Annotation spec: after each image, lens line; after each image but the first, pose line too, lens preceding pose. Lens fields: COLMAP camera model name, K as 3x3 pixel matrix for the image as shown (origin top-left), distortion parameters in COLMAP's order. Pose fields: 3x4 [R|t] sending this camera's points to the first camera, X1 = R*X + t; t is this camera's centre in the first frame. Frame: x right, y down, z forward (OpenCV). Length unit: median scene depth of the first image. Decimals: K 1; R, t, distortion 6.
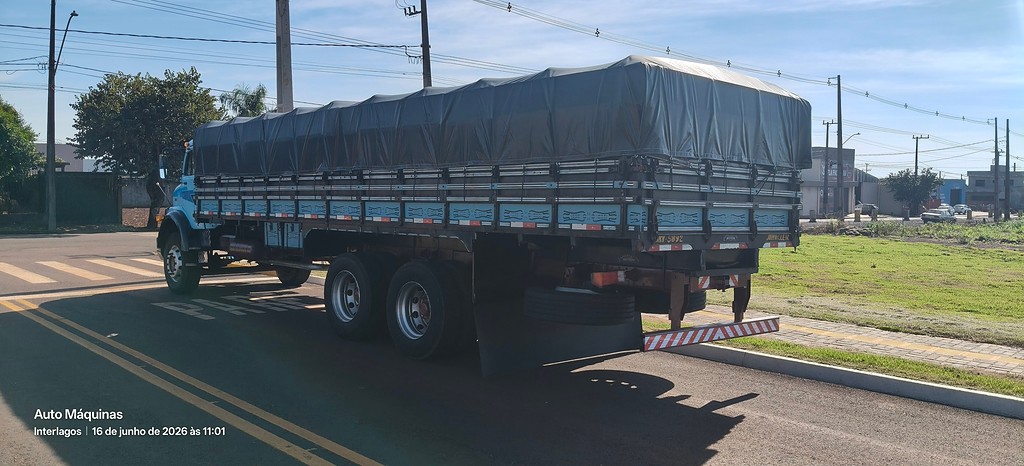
lens RADIAL K [[741.1, 0, 512.0], [0, 741.1, 233.0], [0, 0, 1]] dist [-0.001181, -0.000268]
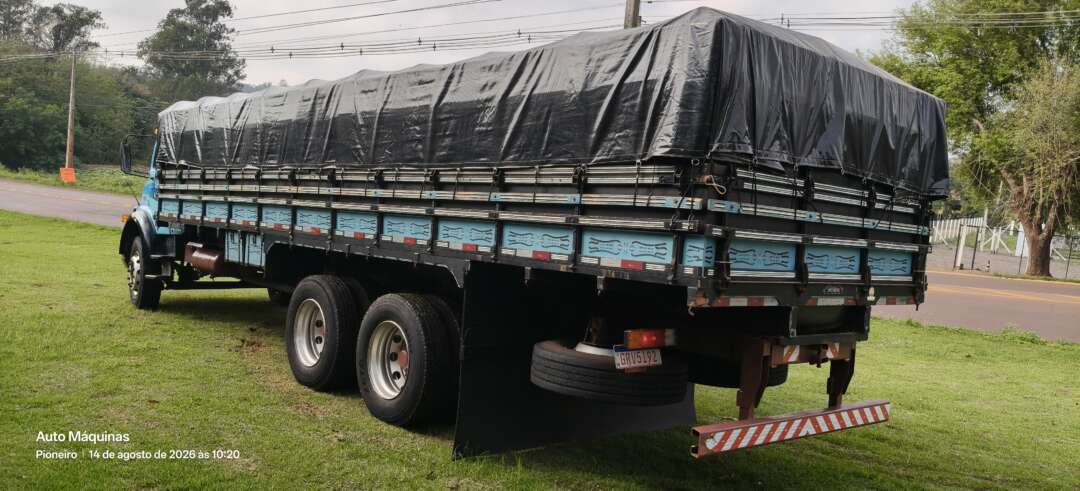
lens RADIAL K [[781.7, 0, 540.0], [0, 781.7, 245.5], [0, 0, 1]] dist [-0.001181, -0.000268]
pose [[0.998326, 0.052756, -0.023703, 0.039443], [-0.052960, 0.998564, -0.008068, -0.013802], [0.023244, 0.009310, 0.999686, 0.269021]]
